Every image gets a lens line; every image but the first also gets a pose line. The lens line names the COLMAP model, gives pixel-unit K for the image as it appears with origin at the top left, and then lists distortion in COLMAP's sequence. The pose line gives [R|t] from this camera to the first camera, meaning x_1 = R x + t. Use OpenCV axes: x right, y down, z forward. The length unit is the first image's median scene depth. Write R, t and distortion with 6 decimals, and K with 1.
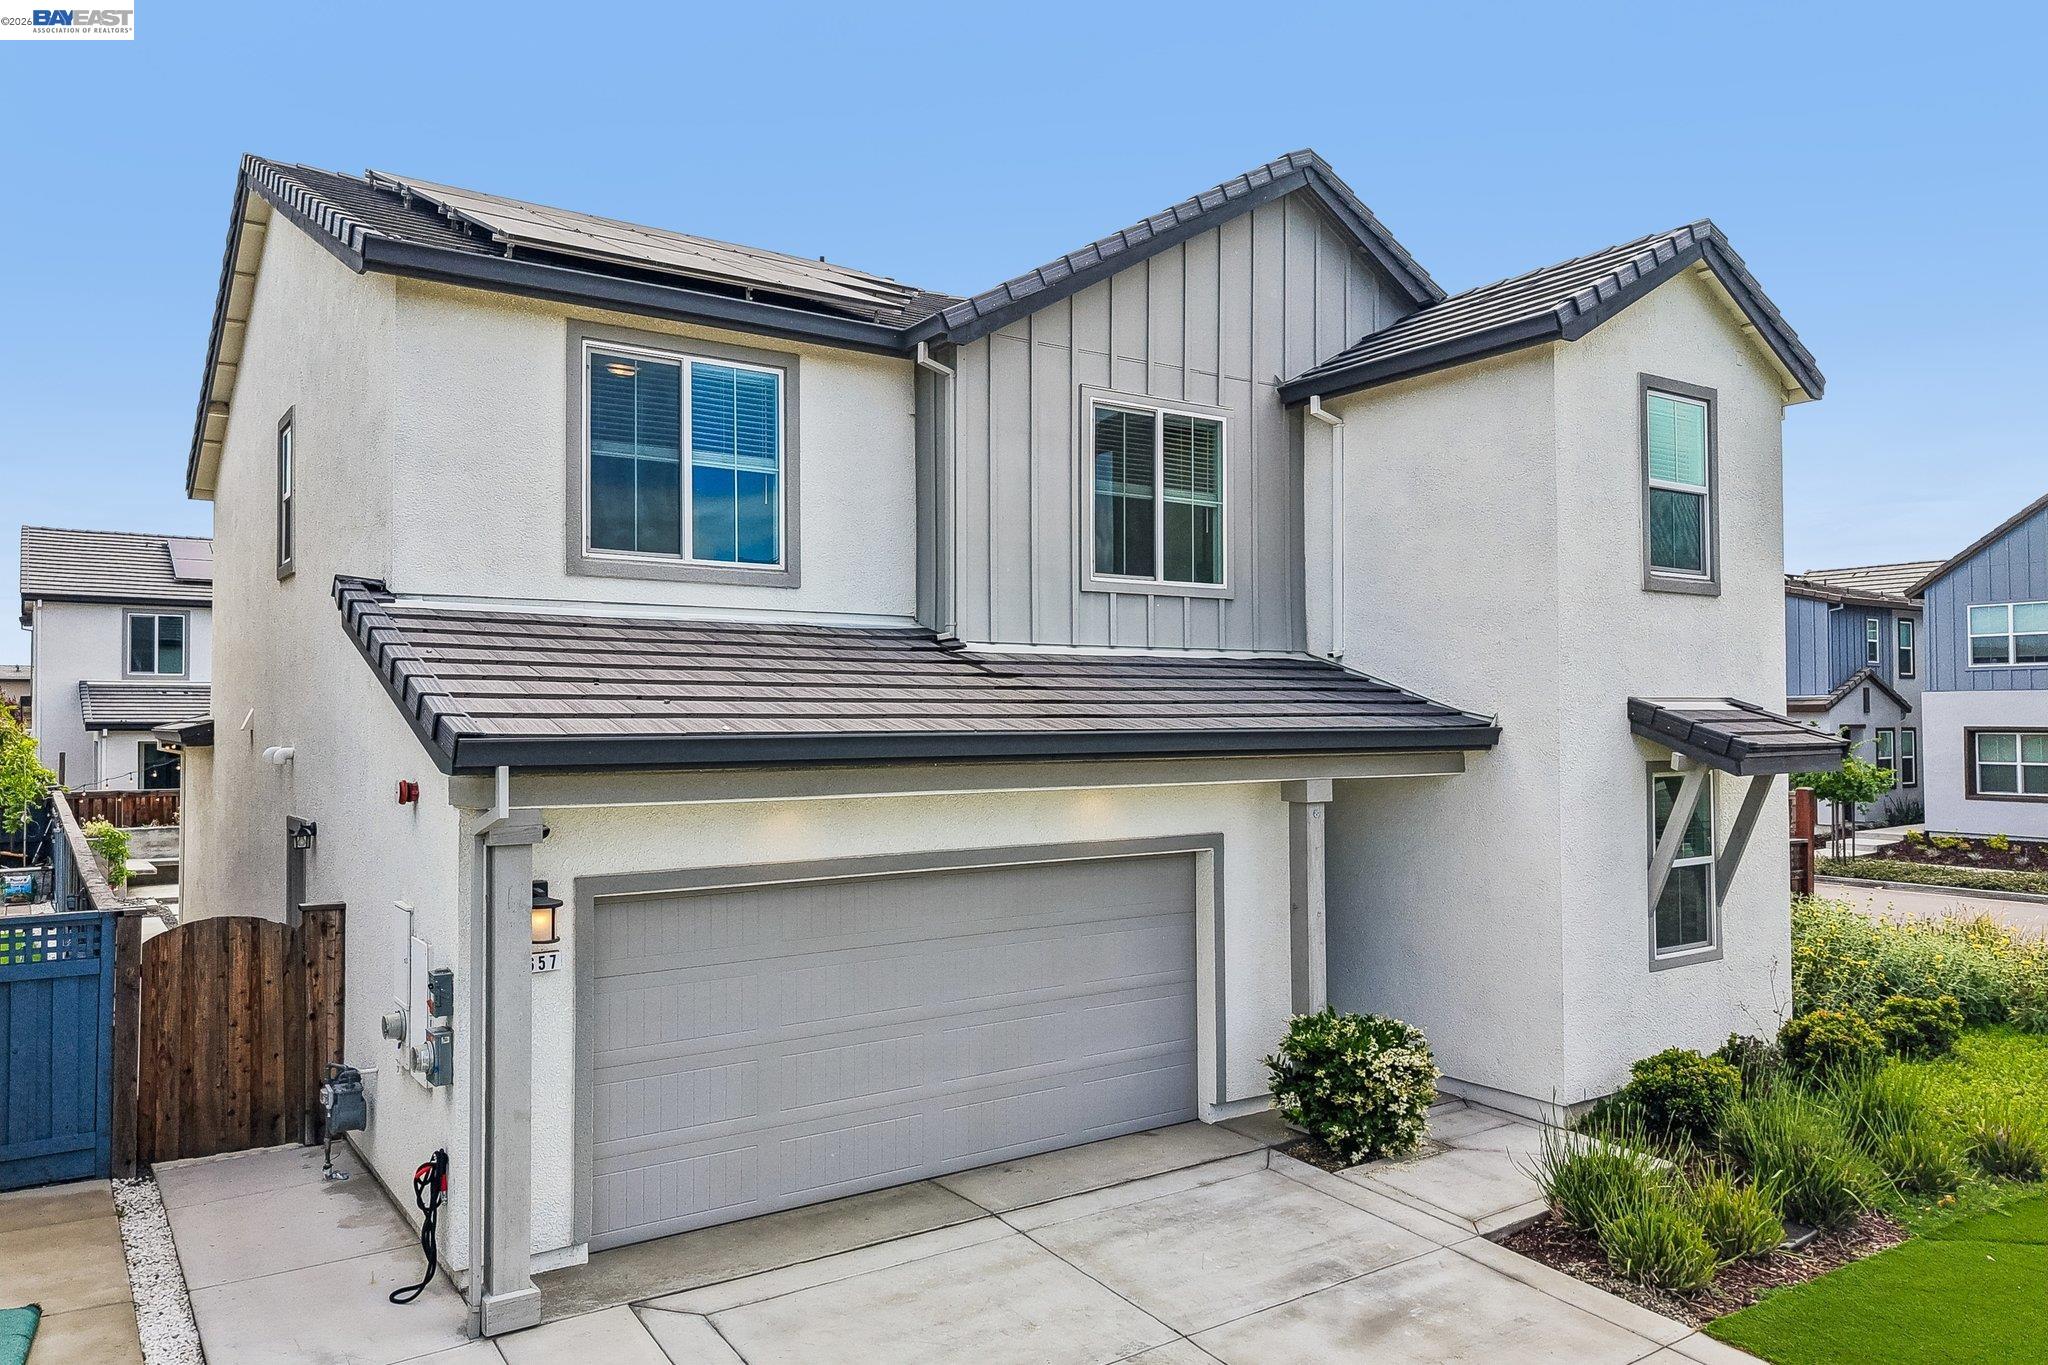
lens RADIAL K [[1401.4, 0, 1024.0], [0, 1401.4, 682.5], [0, 0, 1]] dist [-0.003683, 0.001702]
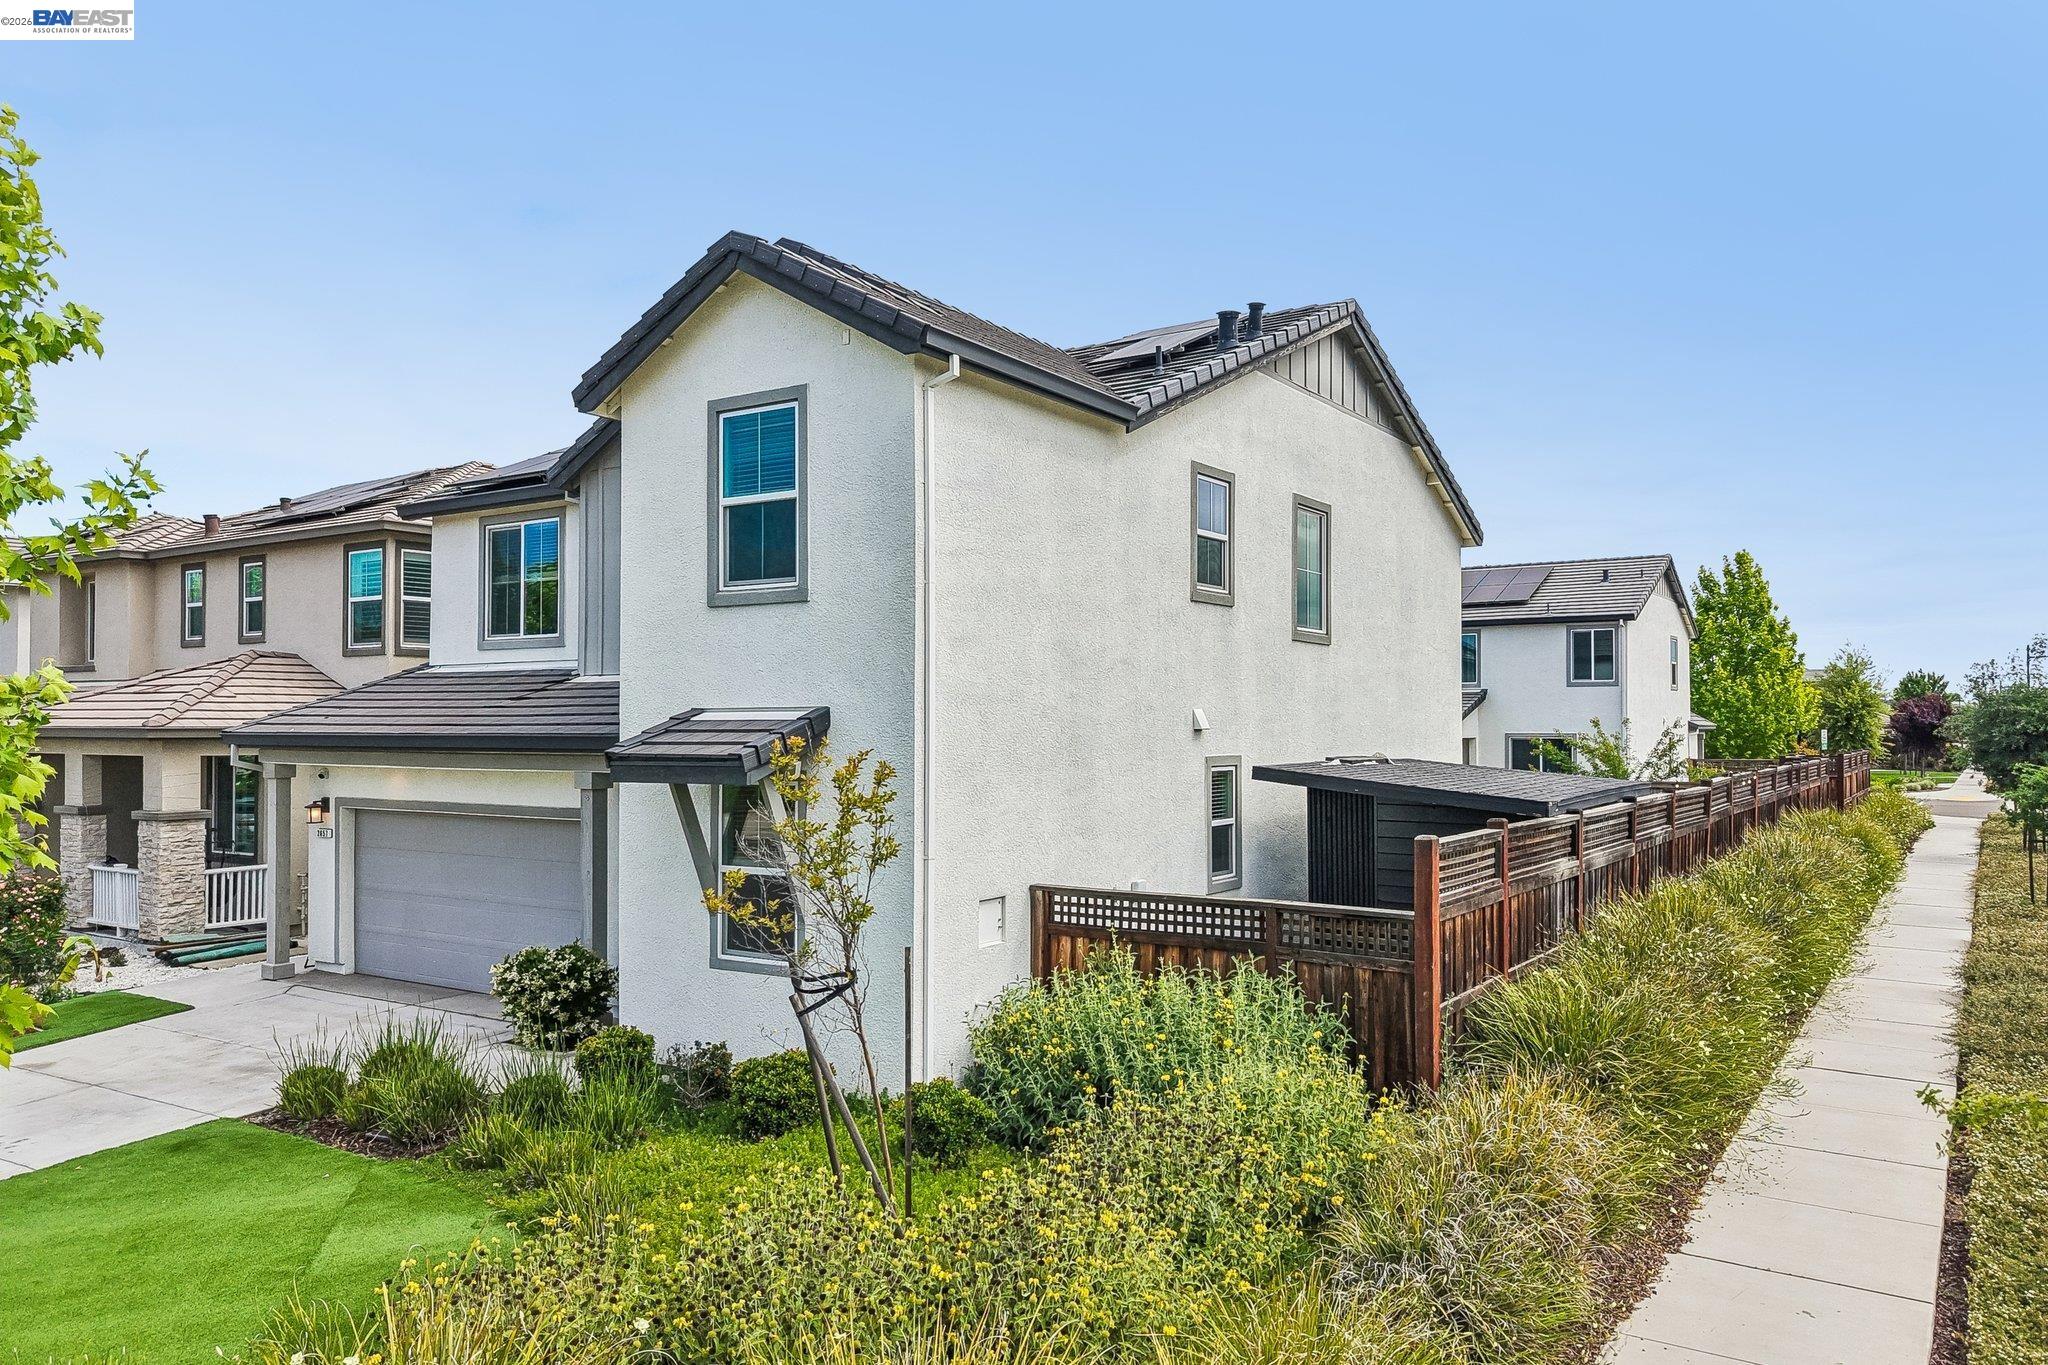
lens RADIAL K [[1459.8, 0, 1132.4], [0, 1459.8, 704.2], [0, 0, 1]] dist [-0.001170, -0.001088]
pose [[0.413761, -0.008210, -0.910348, 1.719478], [0.022728, 0.999741, 0.001314, 0.013896], [0.910102, -0.021234, 0.413841, 0.900141]]
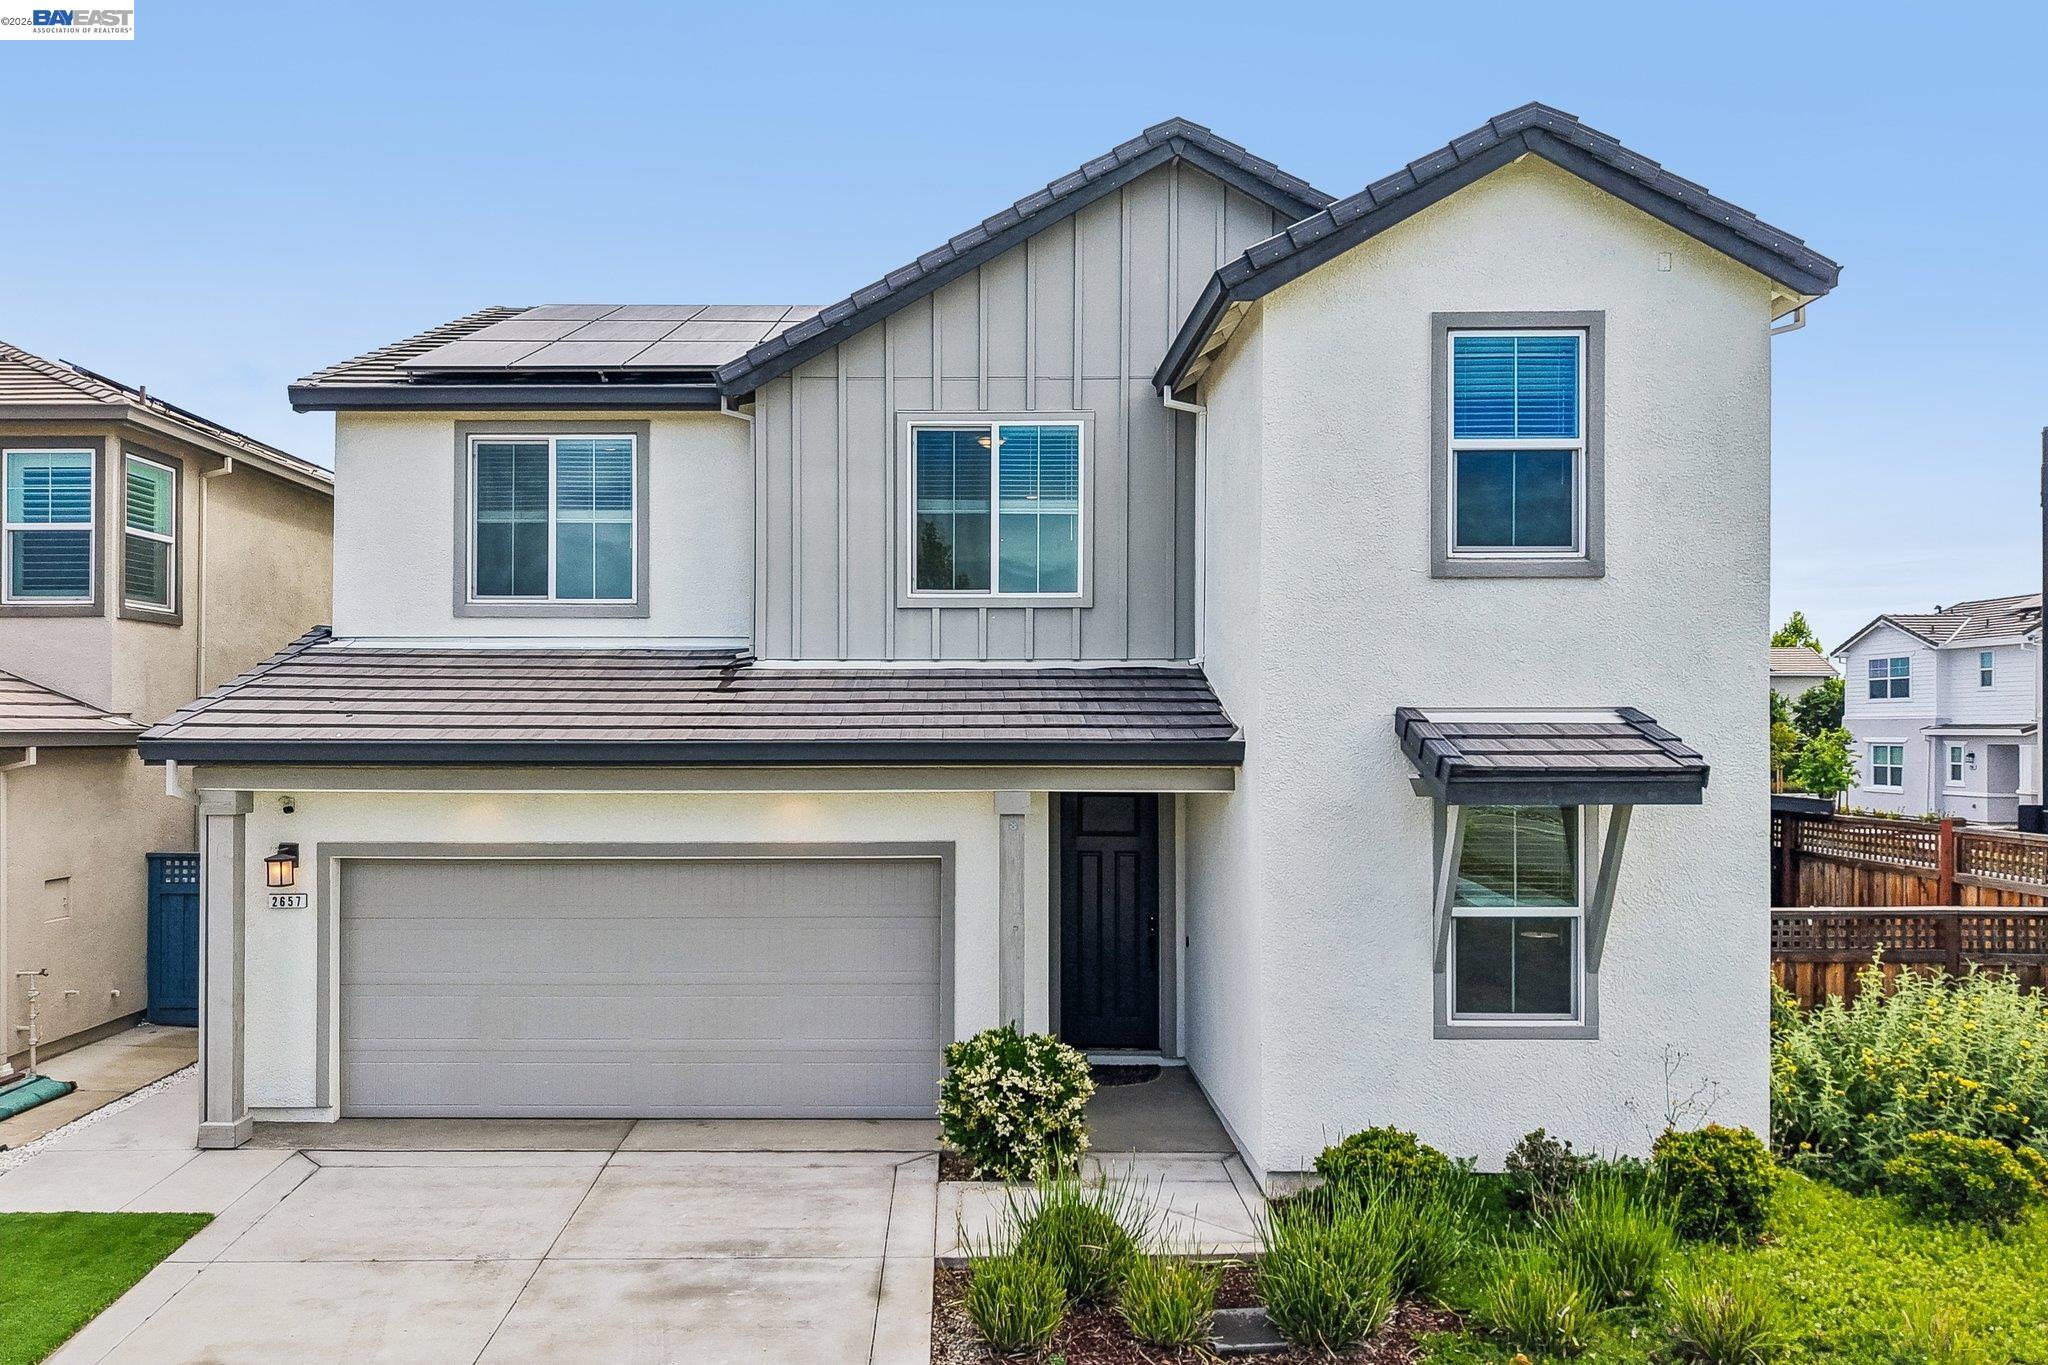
lens RADIAL K [[1447.7, 0, 1017.0], [0, 1447.7, 713.0], [0, 0, 1]] dist [0.006924, -0.000488]
pose [[0.818663, 0.000300, -0.574274, 0.807810], [0.011170, 0.999802, 0.016447, -0.003341], [0.574166, -0.019879, 0.818498, 0.173386]]
